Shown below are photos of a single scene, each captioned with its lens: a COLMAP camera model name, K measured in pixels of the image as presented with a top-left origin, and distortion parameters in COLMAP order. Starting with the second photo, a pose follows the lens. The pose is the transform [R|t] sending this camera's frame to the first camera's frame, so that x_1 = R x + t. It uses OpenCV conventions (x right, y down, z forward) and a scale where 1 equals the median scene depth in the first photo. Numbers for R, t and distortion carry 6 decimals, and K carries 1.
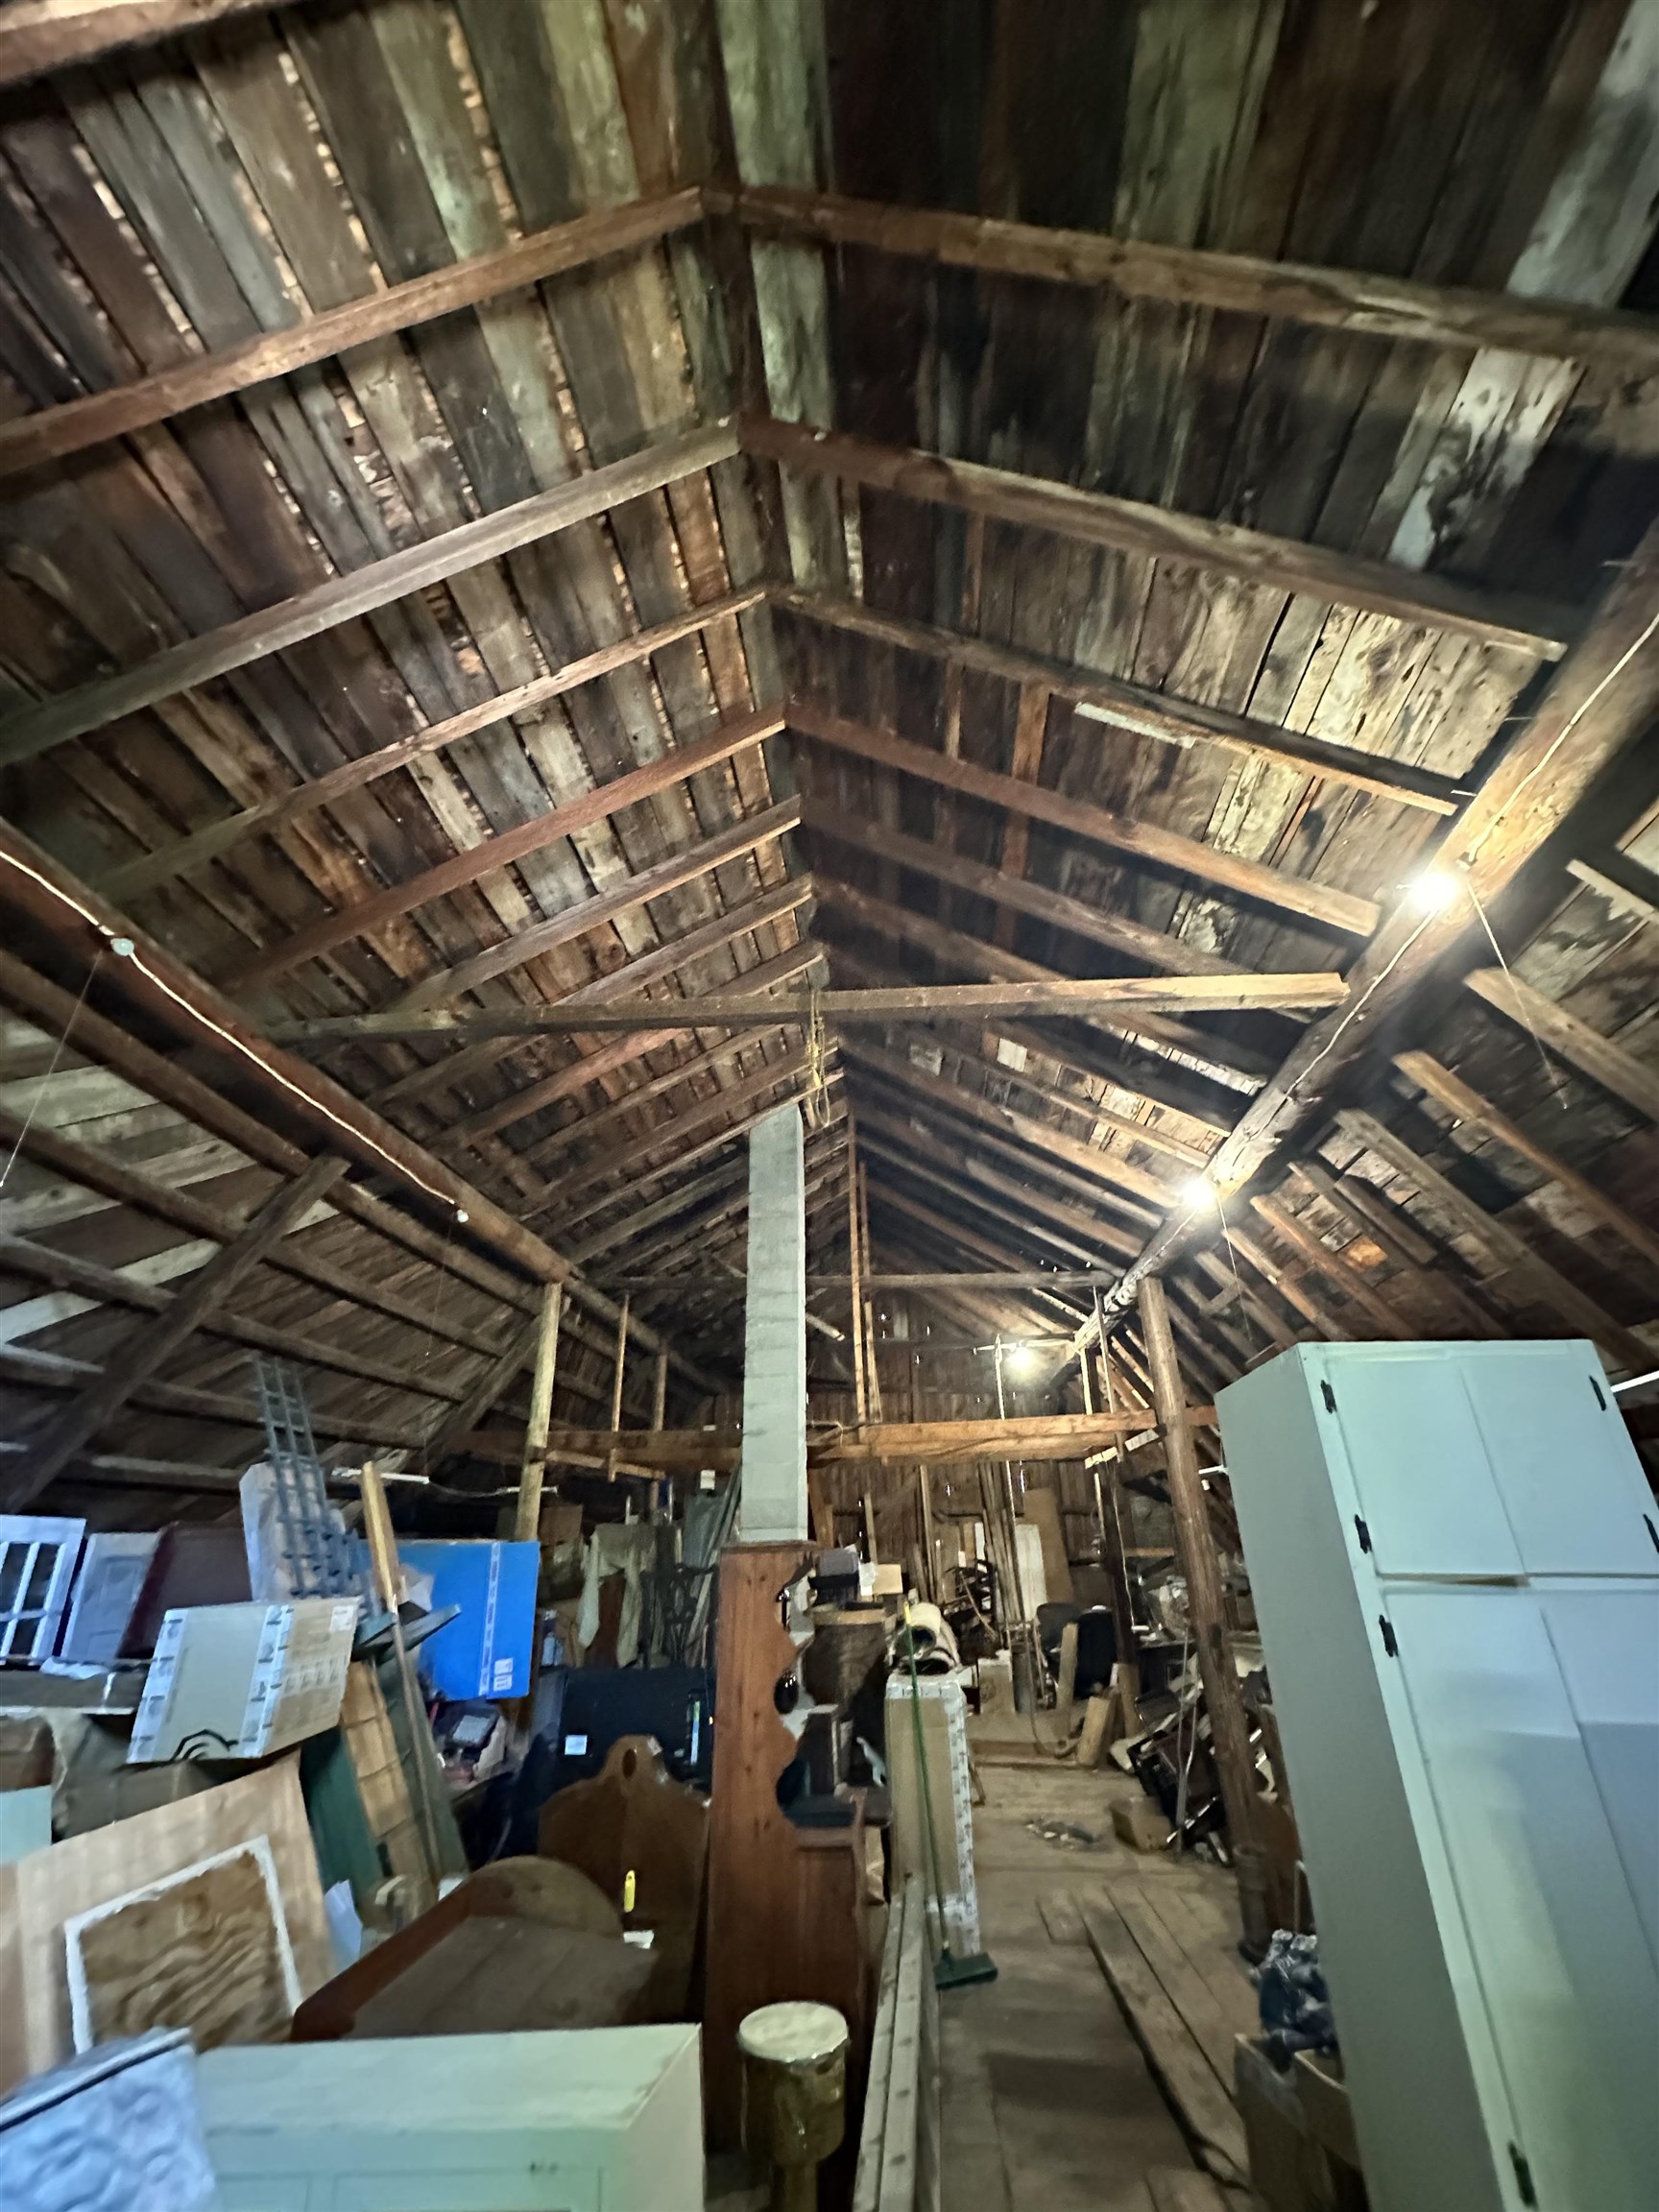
lens RADIAL K [[885.6, 0, 826.3], [0, 885.6, 1109.9], [0, 0, 1]] dist [-0.000762, 0.000238]
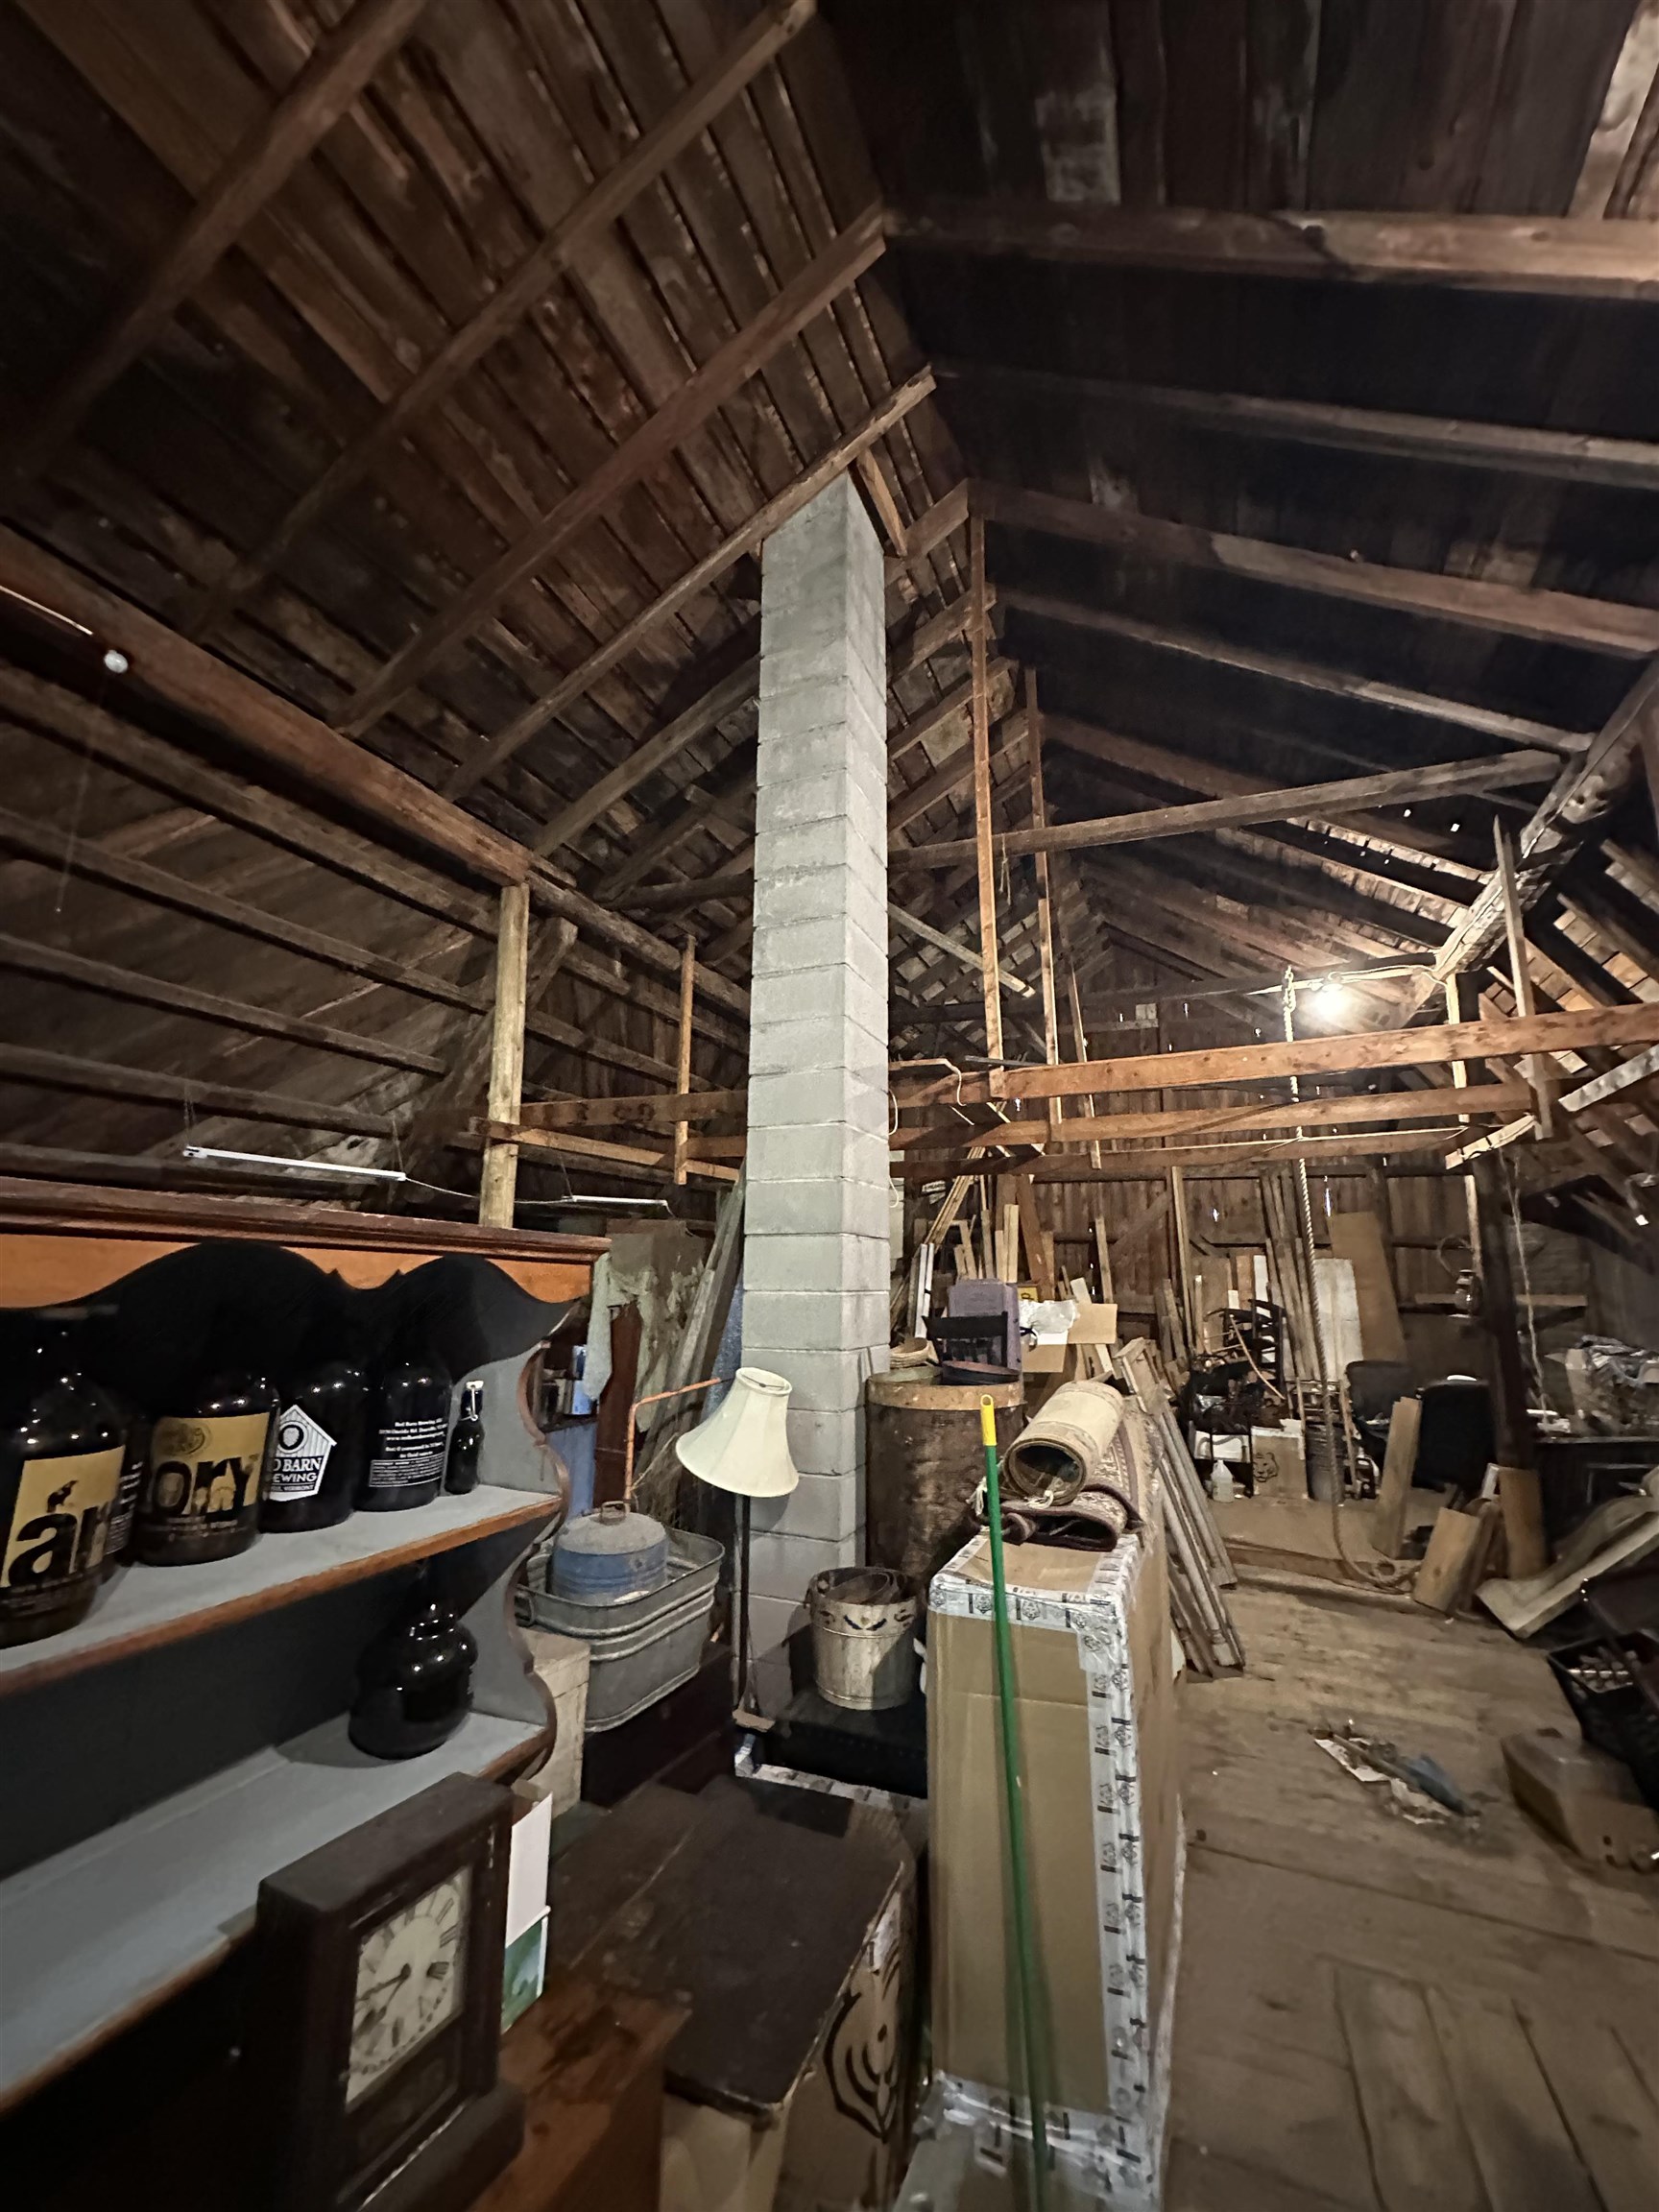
lens RADIAL K [[885.6, 0, 825.7], [0, 885.6, 1104.9], [0, 0, 1]] dist [-0.000762, 0.000238]
pose [[0.952044, -0.034168, -0.304046, 0.080871], [0.111767, 0.963905, 0.241649, 0.181949], [0.284815, -0.264043, 0.921500, 0.360066]]
